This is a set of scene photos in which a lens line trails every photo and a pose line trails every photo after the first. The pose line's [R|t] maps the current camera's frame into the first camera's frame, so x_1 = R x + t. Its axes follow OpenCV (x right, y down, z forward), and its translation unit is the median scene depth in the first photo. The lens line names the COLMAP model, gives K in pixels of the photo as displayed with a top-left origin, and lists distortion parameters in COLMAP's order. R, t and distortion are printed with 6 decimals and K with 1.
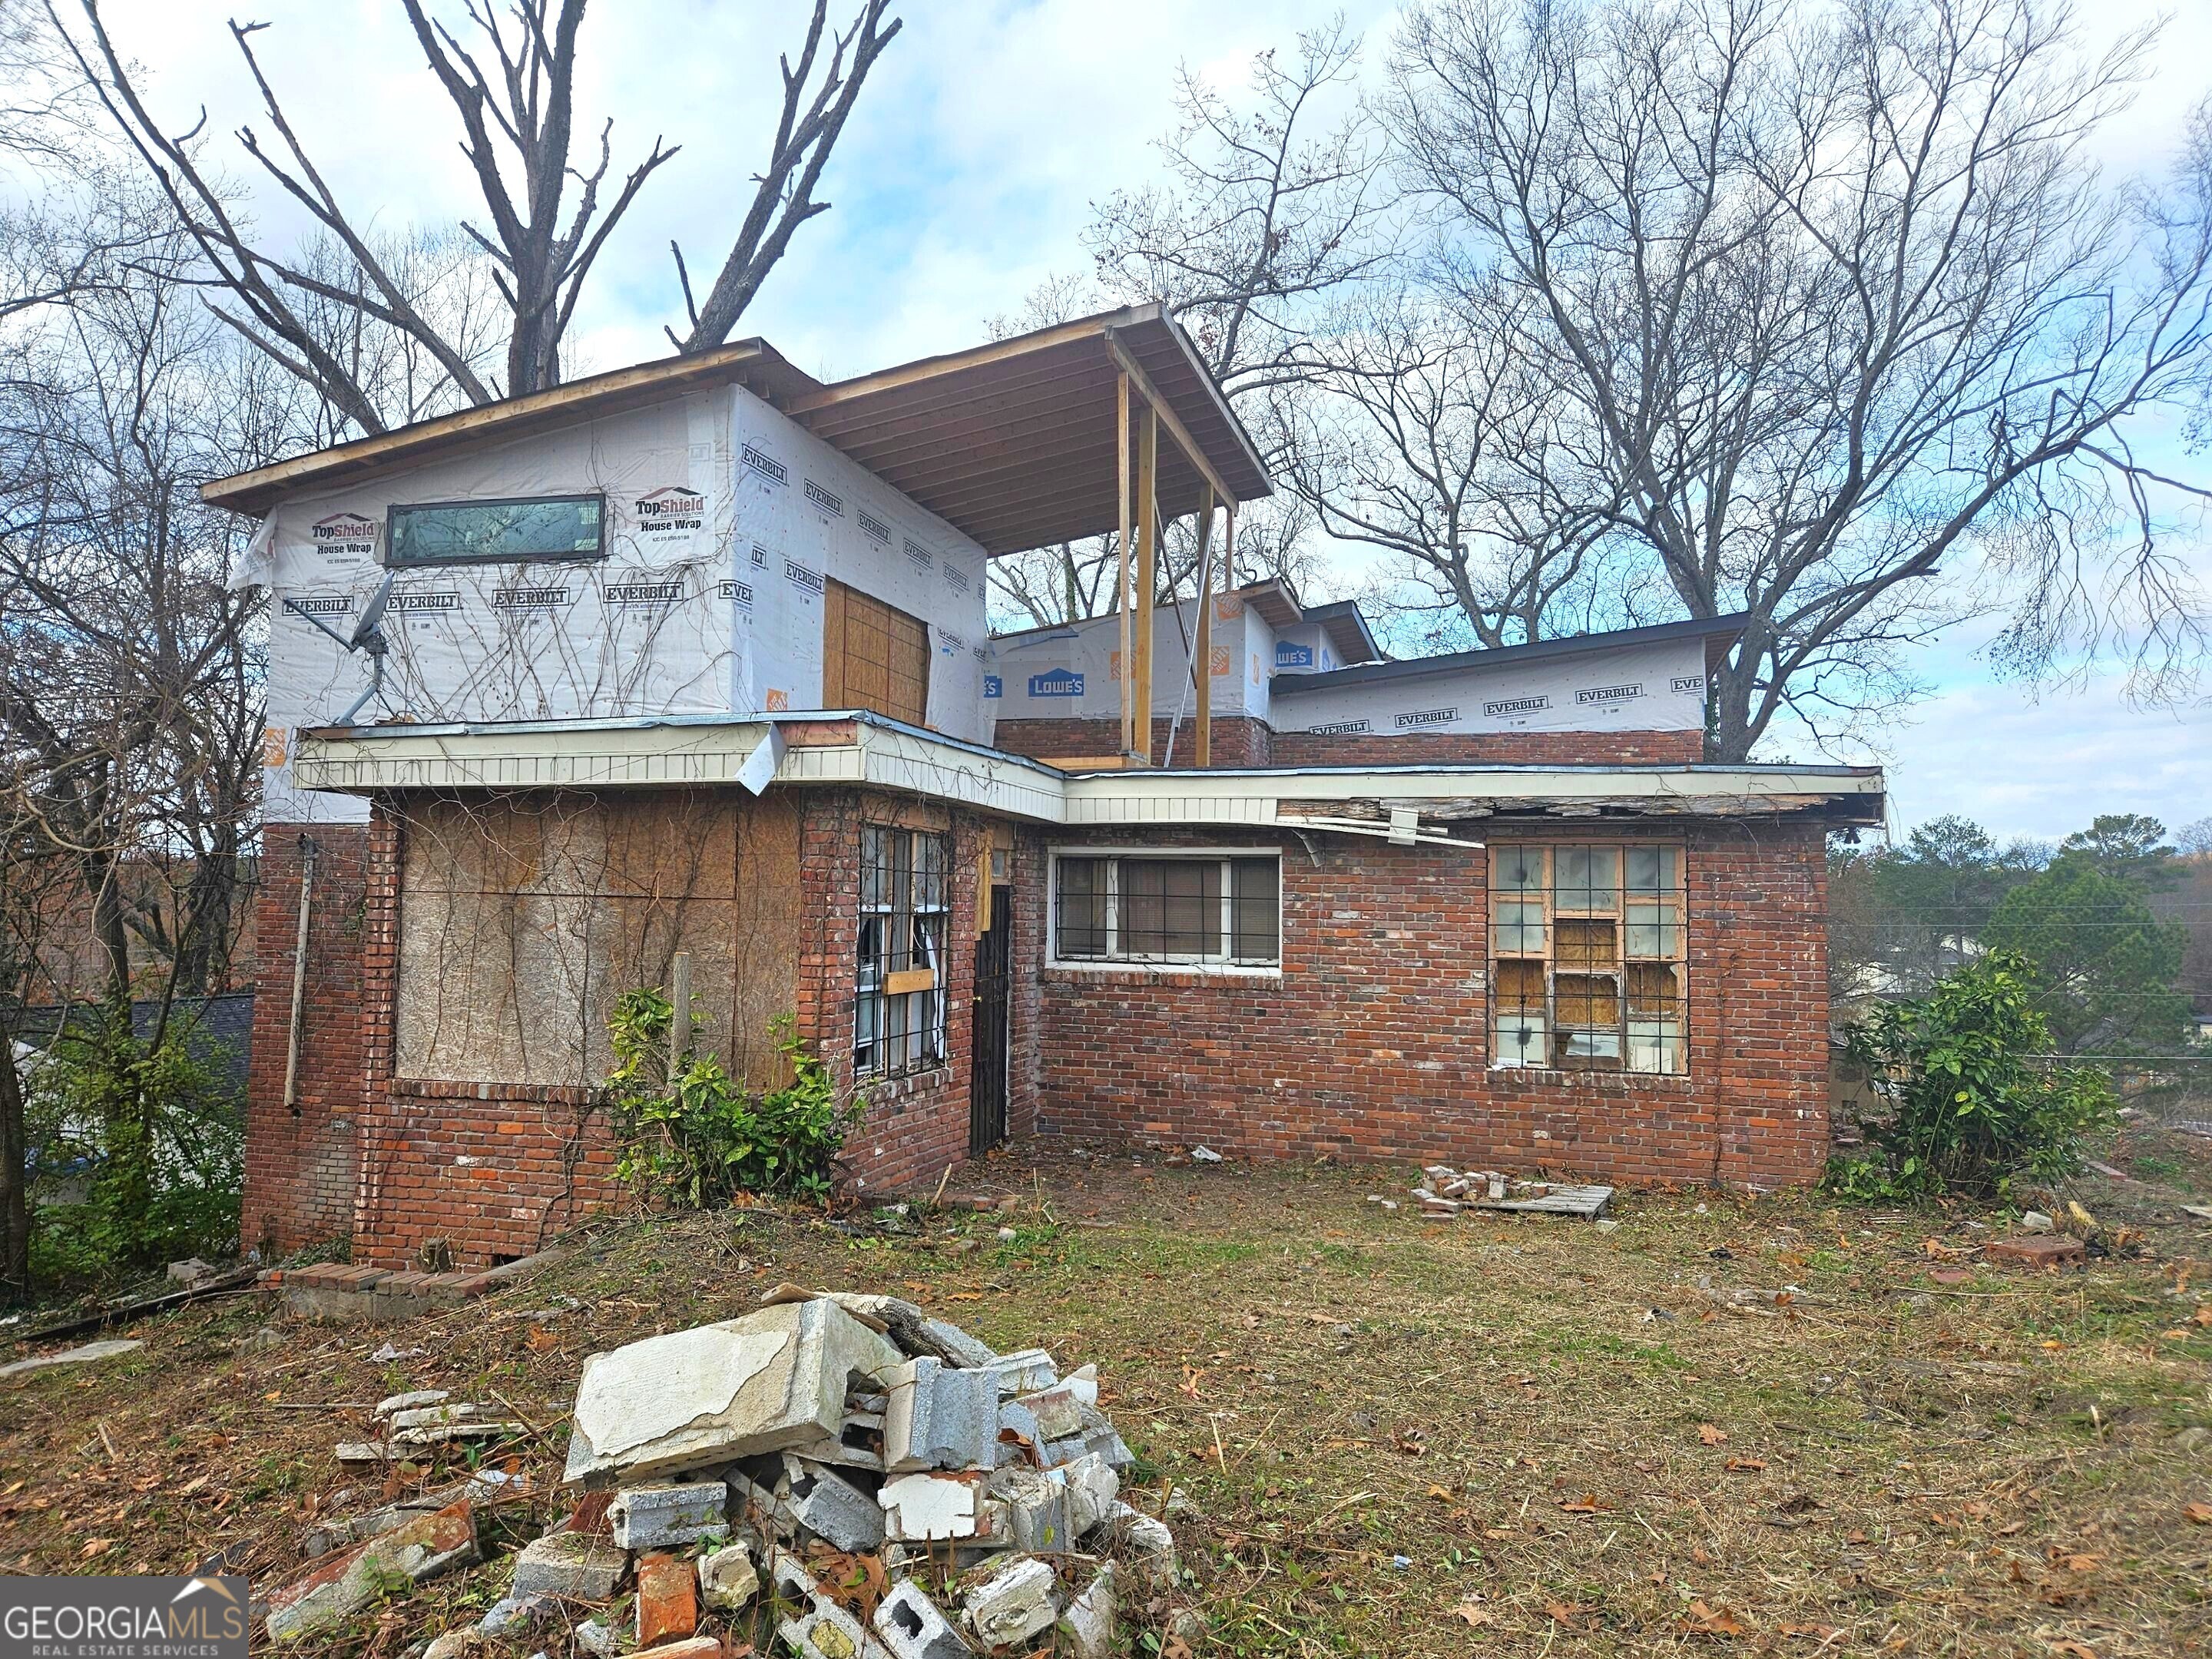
lens RADIAL K [[1446.6, 0, 1102.2], [0, 1446.6, 821.5], [0, 0, 1]] dist [0.093779, -0.071987]
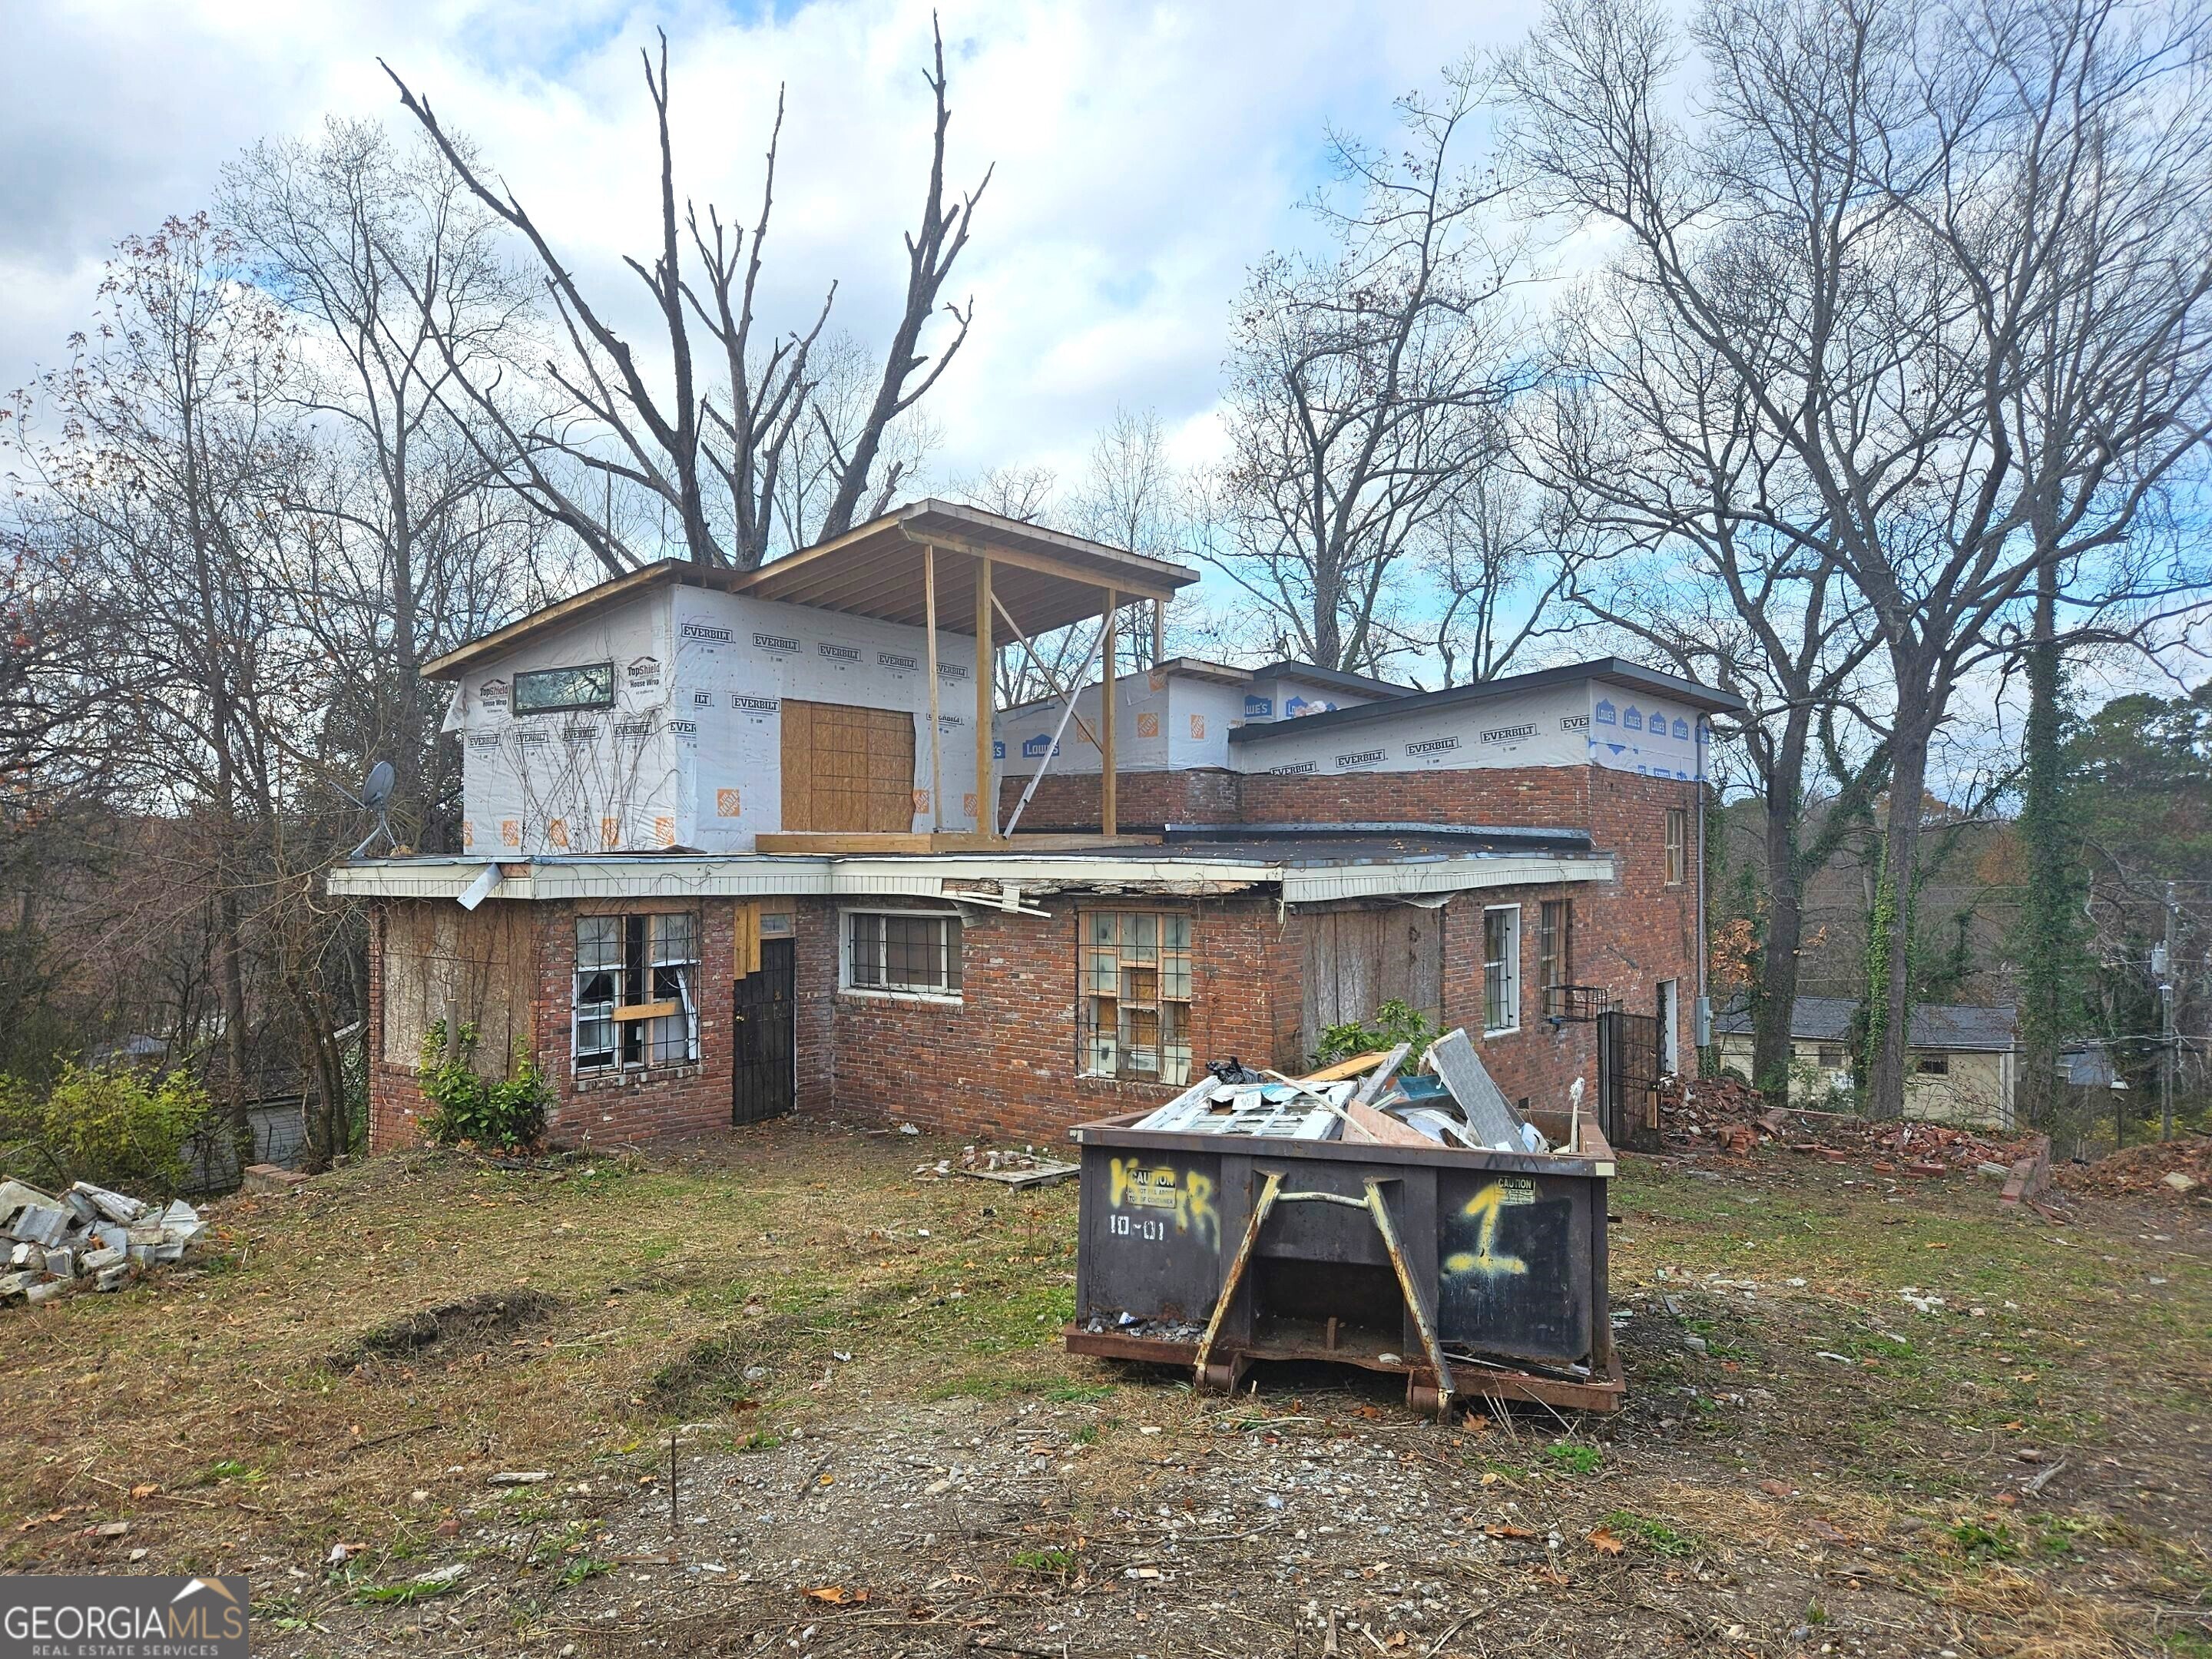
lens RADIAL K [[1465.6, 0, 1118.7], [0, 1465.6, 837.3], [0, 0, 1]] dist [0.099649, -0.082048]
pose [[0.931239, -0.017717, -0.363978, 0.786077], [0.033848, 0.998705, 0.037987, -0.101972], [0.362834, -0.047695, 0.930632, -0.246321]]
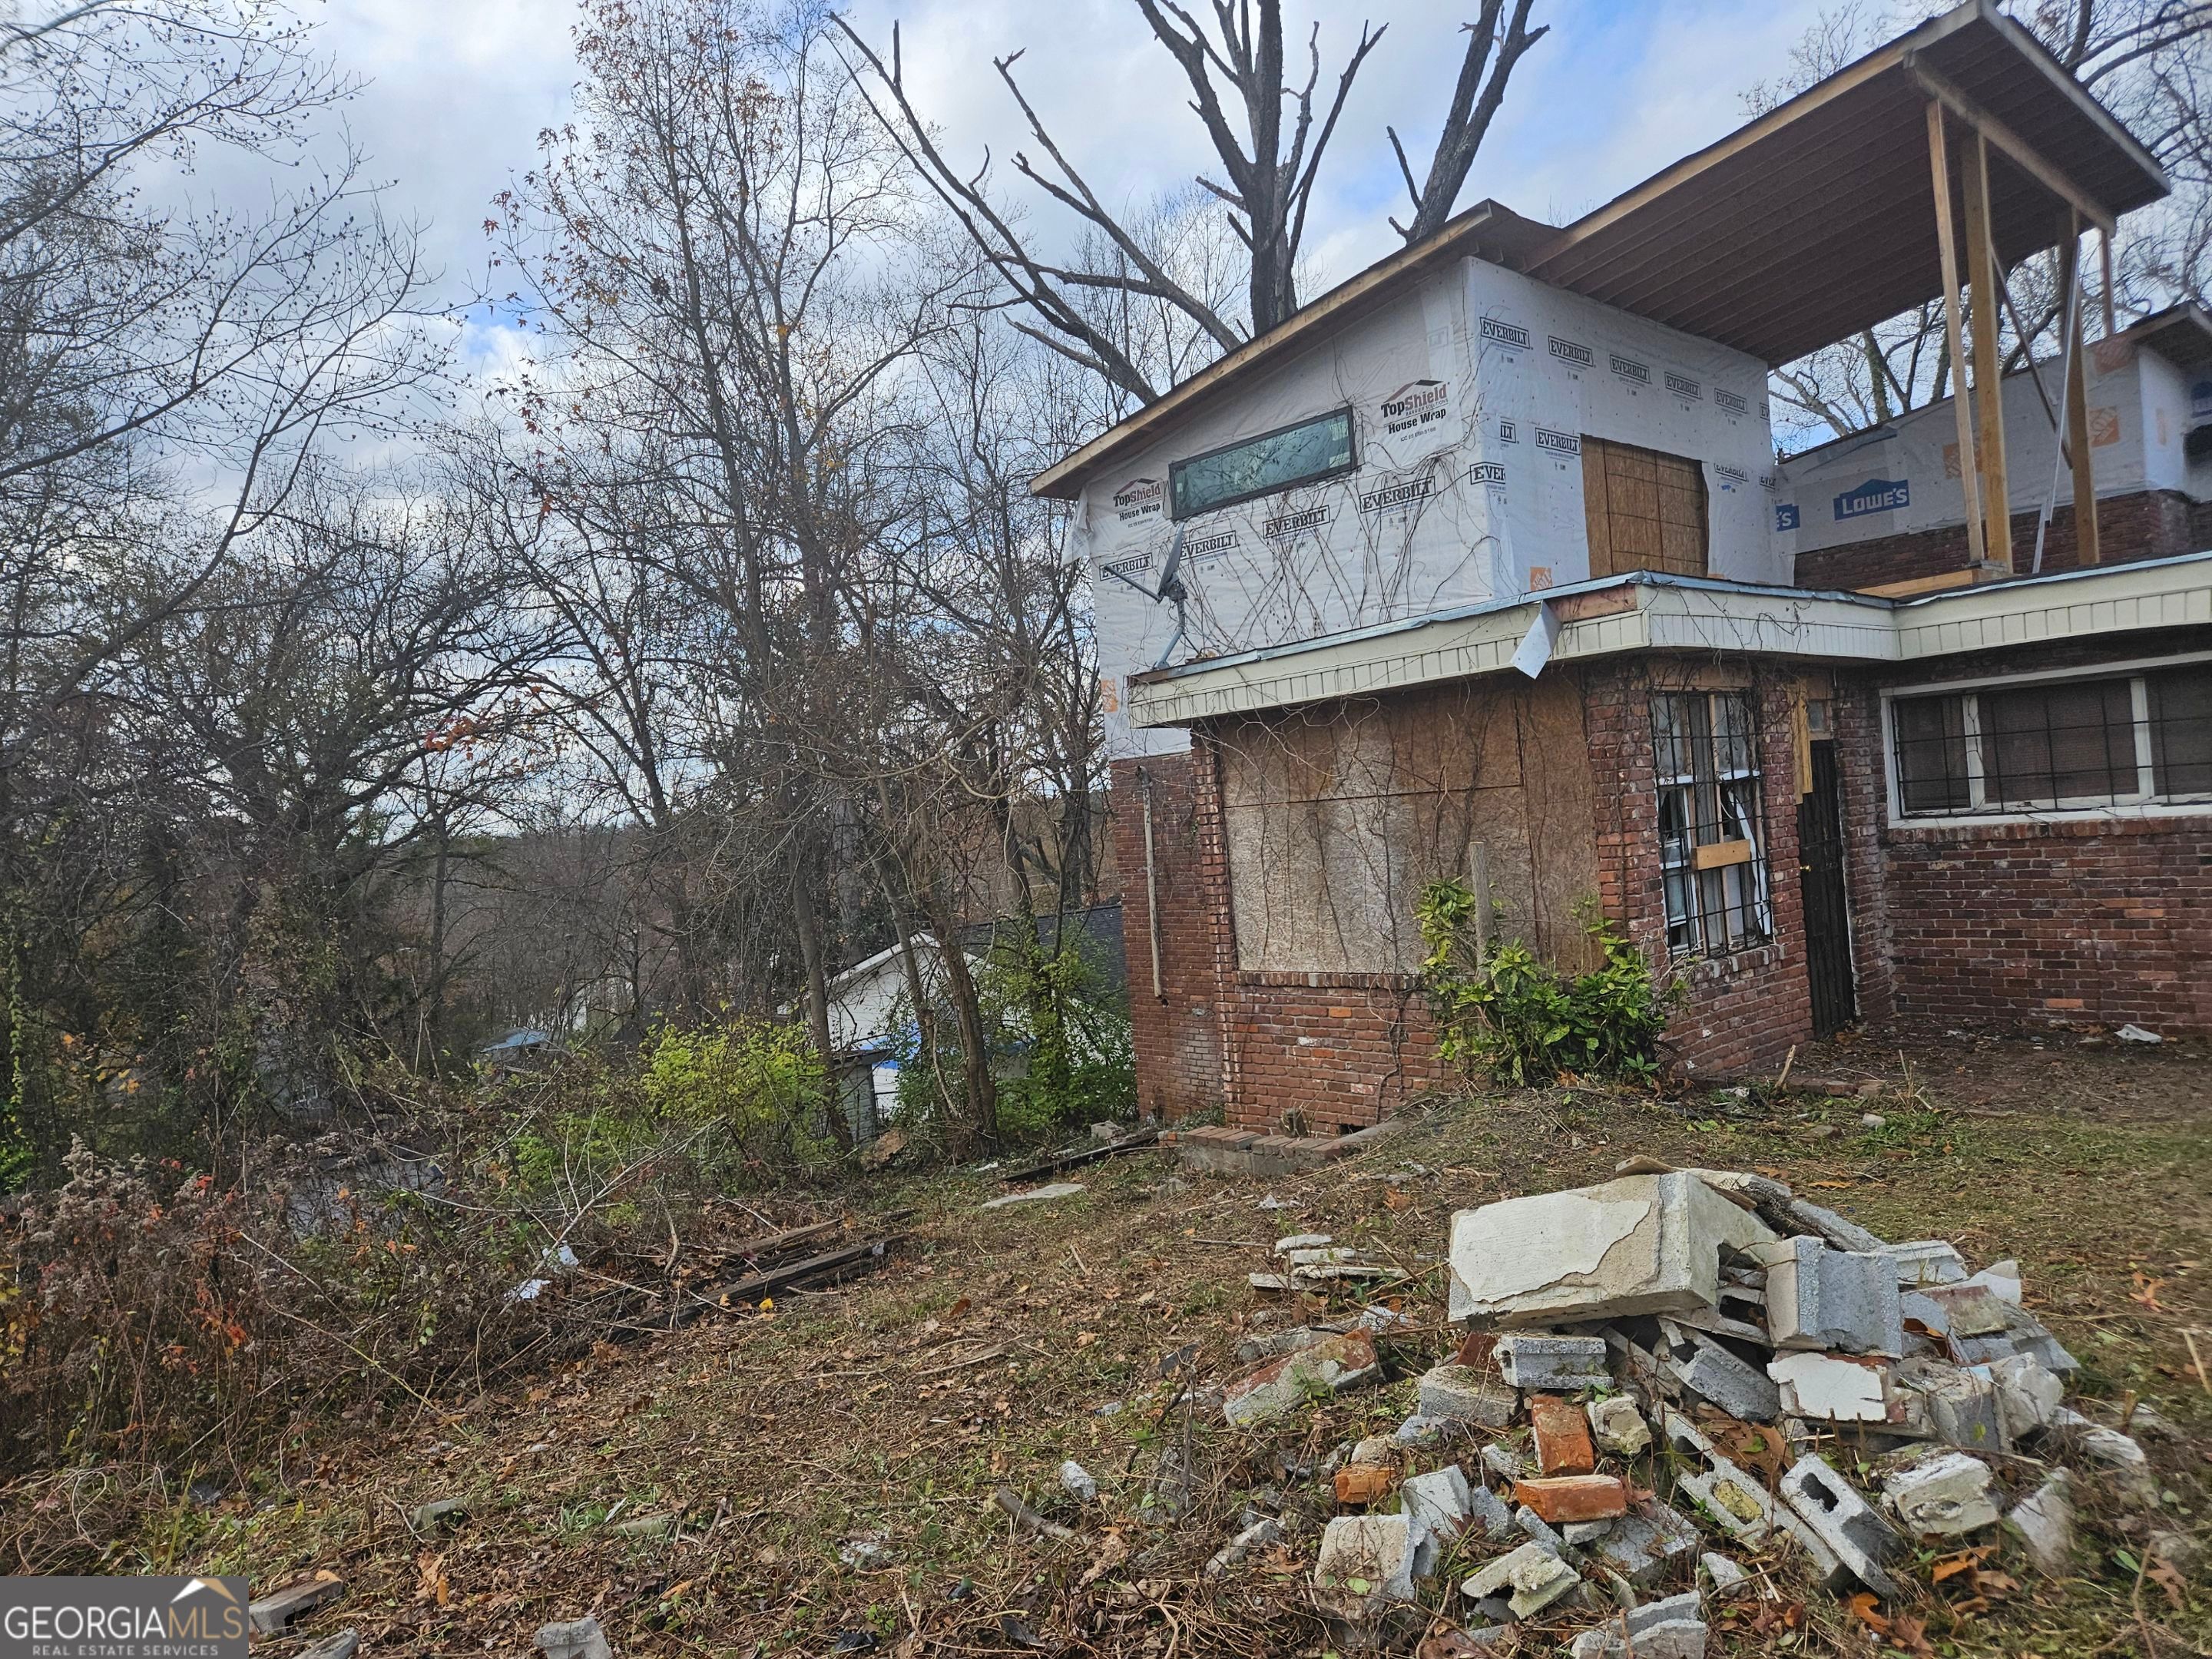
lens RADIAL K [[1448.1, 0, 1092.8], [0, 1448.1, 848.2], [0, 0, 1]] dist [0.094754, -0.068121]
pose [[0.860393, -0.078630, -0.503529, -0.004042], [0.125305, 0.990335, 0.059463, -0.000238], [0.493987, -0.114256, 0.861929, -0.009521]]
